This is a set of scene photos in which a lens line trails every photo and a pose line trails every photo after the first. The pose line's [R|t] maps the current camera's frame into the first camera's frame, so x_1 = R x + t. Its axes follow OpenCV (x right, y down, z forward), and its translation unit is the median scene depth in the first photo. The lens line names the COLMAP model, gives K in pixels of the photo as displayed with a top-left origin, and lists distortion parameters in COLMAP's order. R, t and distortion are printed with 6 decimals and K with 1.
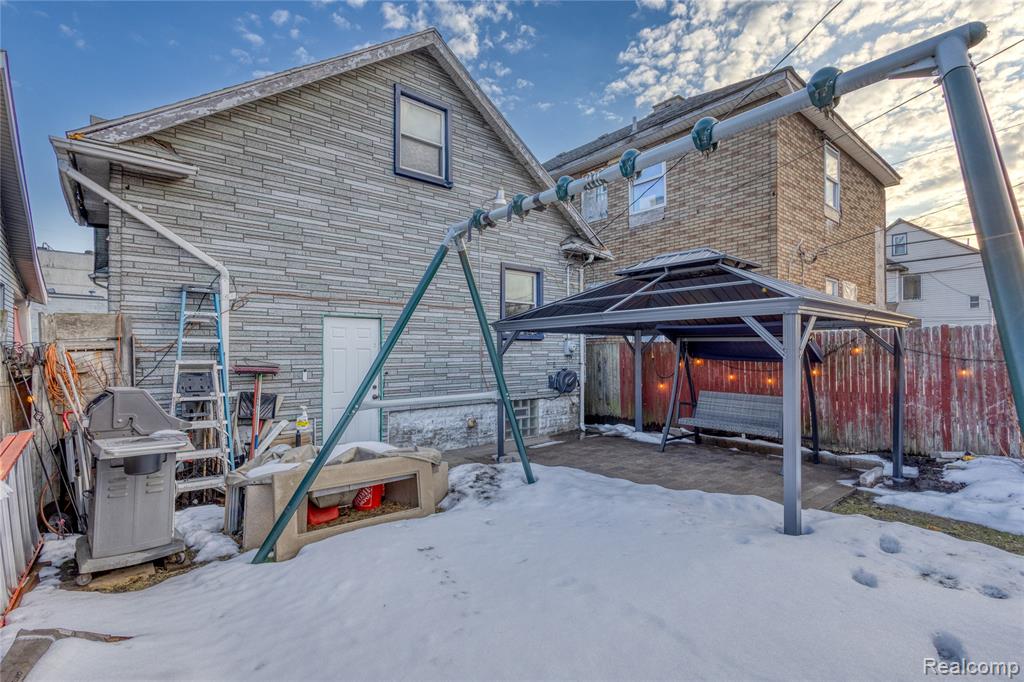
lens RADIAL K [[501.3, 0, 492.2], [0, 501.3, 350.7], [0, 0, 1]] dist [0.008869, -0.000678]
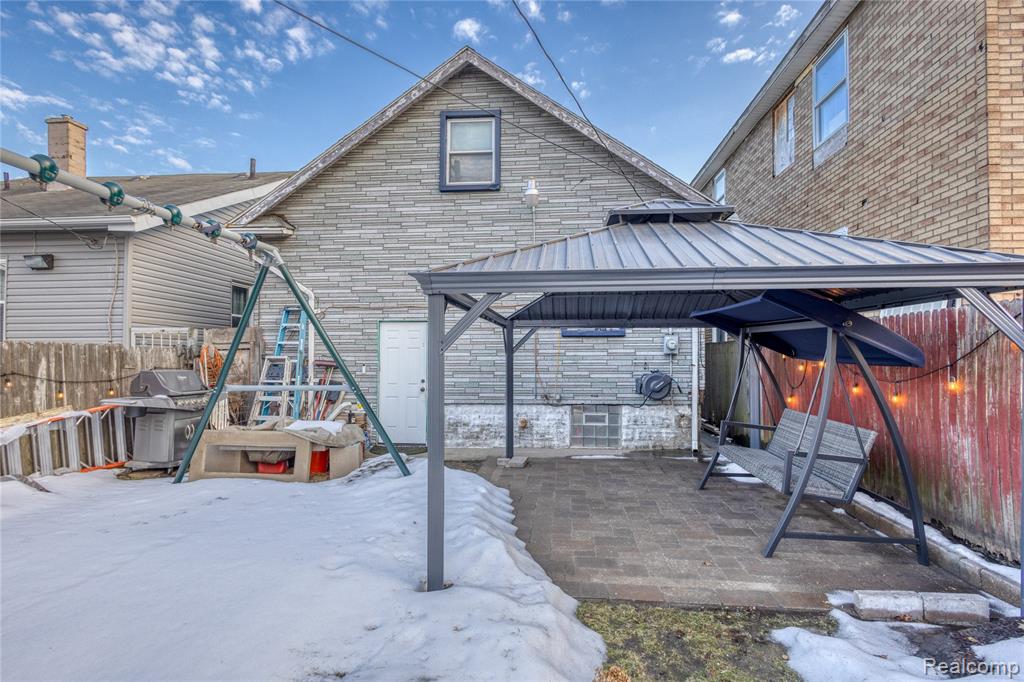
lens RADIAL K [[501.3, 0, 510.8], [0, 501.3, 348.6], [0, 0, 1]] dist [0.008869, -0.000678]
pose [[0.692582, -0.008566, -0.721288, 0.713736], [0.002122, 0.999949, -0.009839, 0.009442], [0.721336, 0.005284, 0.692566, 0.335210]]
